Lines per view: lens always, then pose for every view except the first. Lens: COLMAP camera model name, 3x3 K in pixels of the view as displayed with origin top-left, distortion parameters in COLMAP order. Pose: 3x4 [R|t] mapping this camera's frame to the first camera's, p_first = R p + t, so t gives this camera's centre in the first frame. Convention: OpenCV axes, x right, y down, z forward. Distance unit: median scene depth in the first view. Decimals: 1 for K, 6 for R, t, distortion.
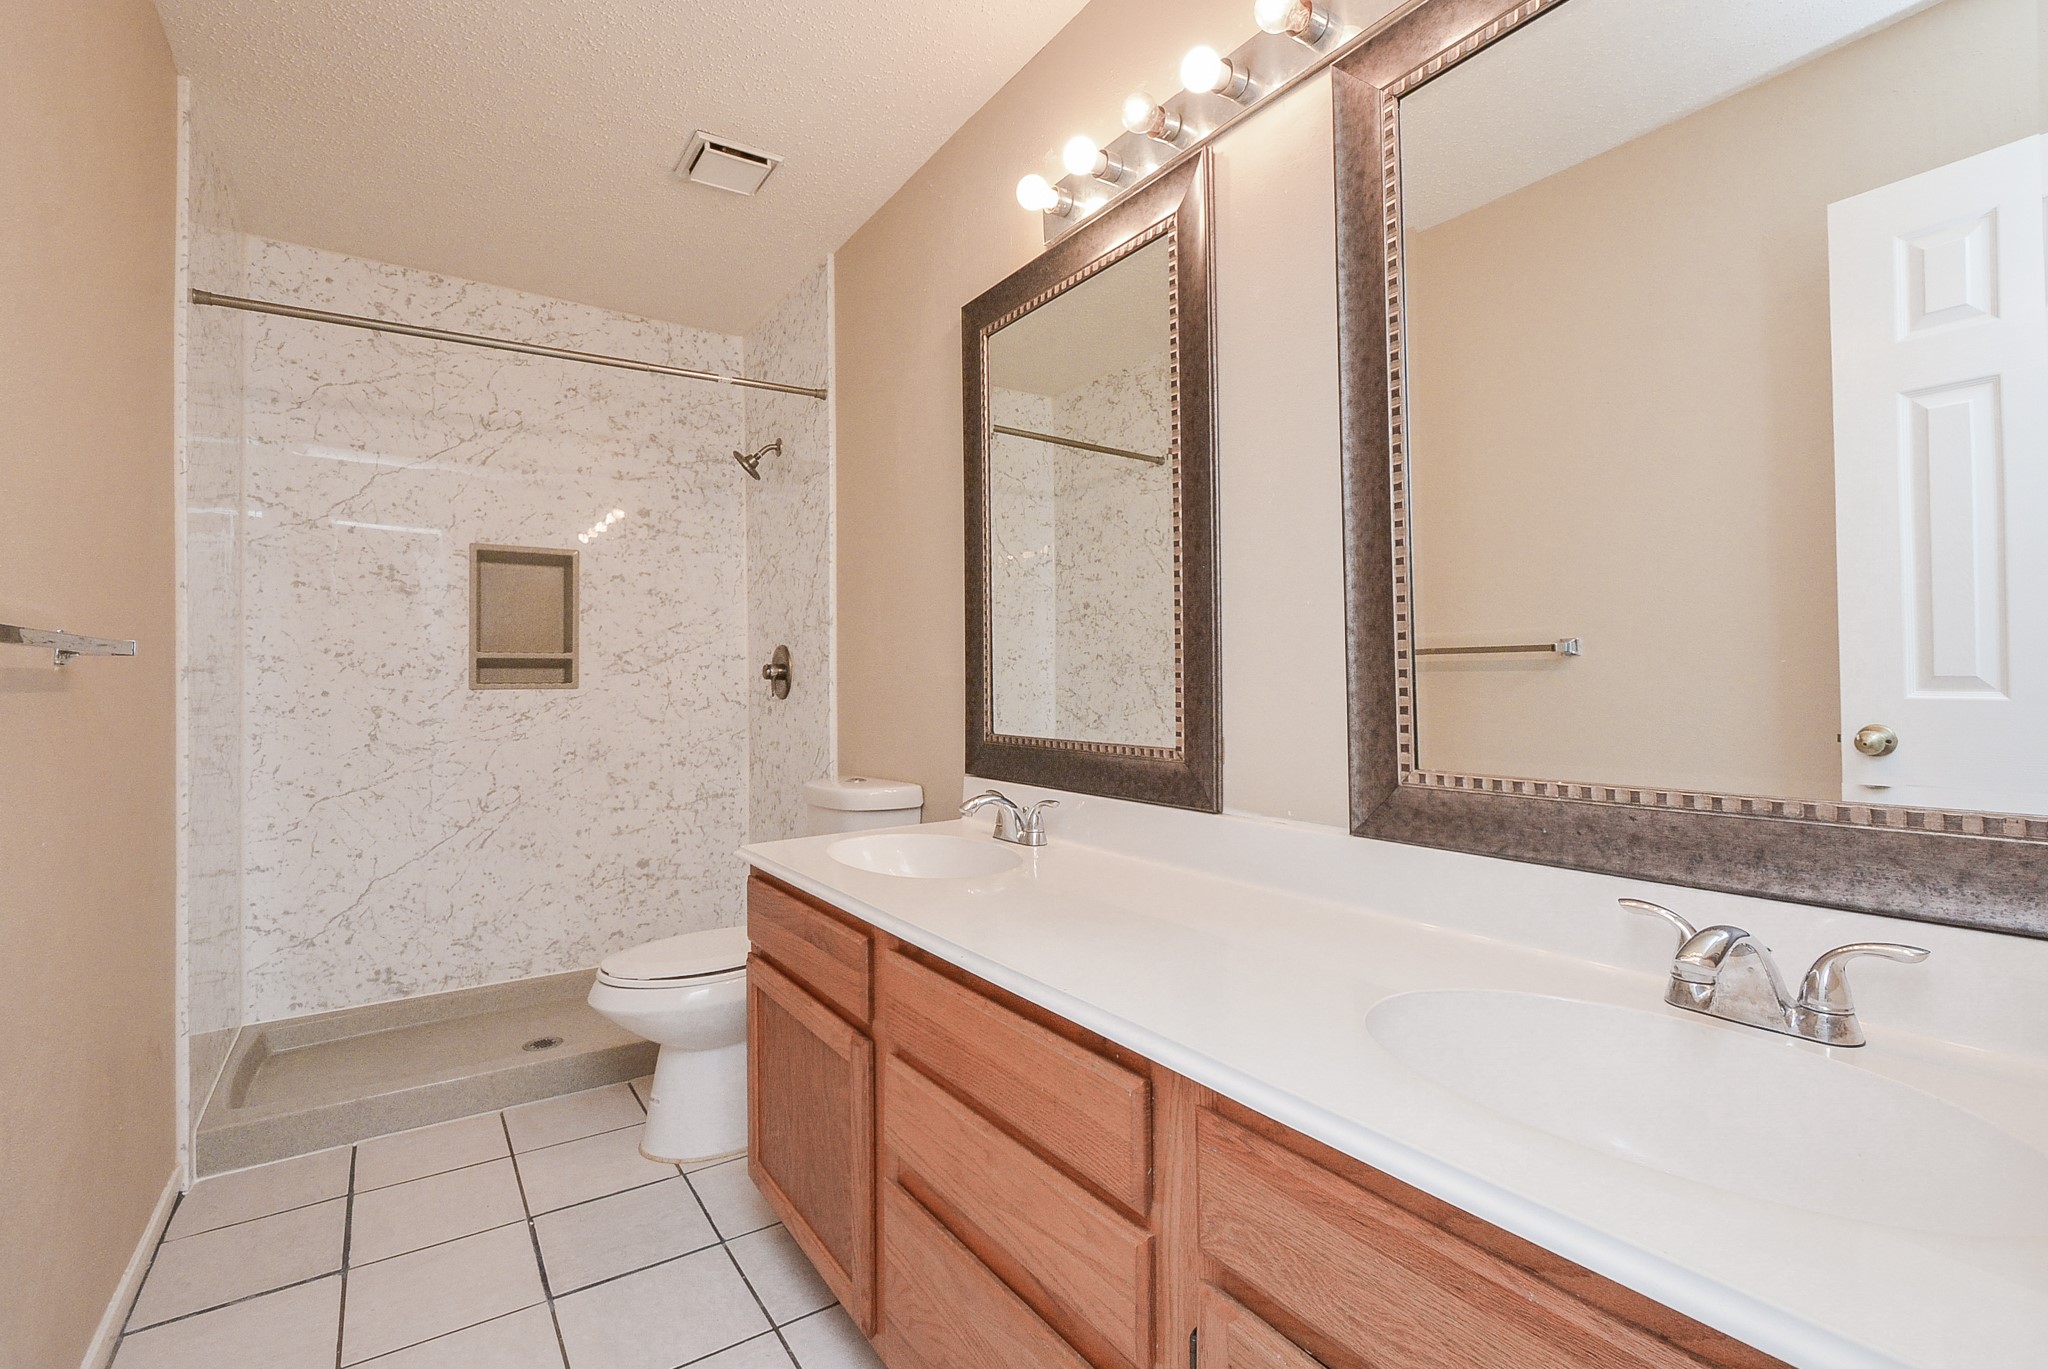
lens RADIAL K [[914.3, 0, 1030.2], [0, 914.3, 667.4], [0, 0, 1]] dist [-0.003332, -0.000971]
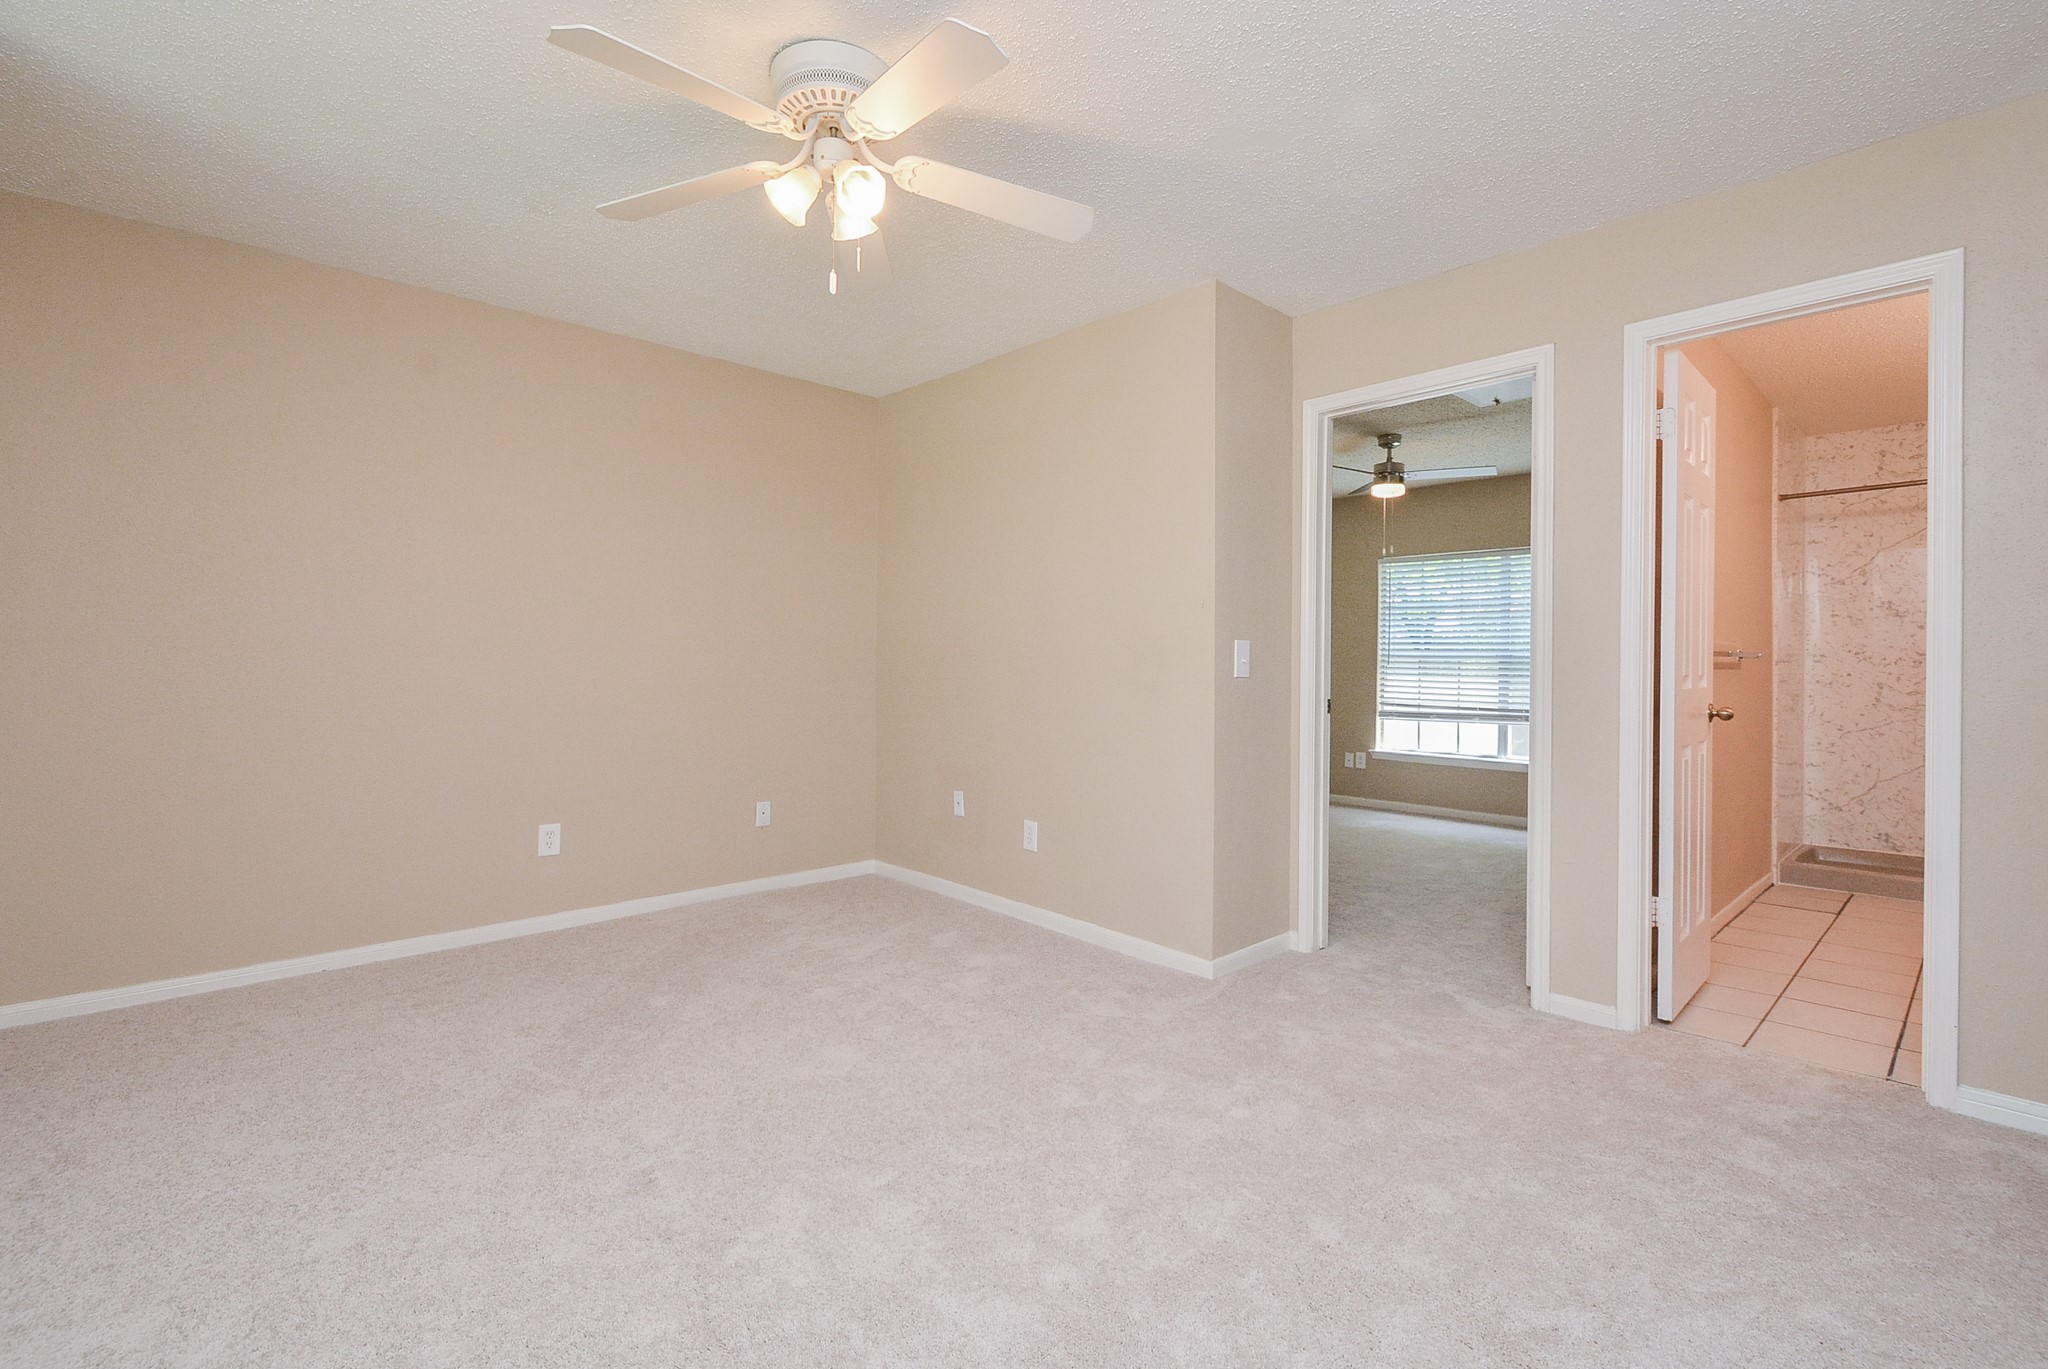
lens RADIAL K [[914.3, 0, 1030.2], [0, 914.3, 667.4], [0, 0, 1]] dist [-0.003332, -0.000971]
pose [[0.134396, 0.009940, -0.990878, 0.837084], [0.006439, 0.999920, 0.010904, -0.016703], [0.990907, -0.007846, 0.134321, -0.894144]]
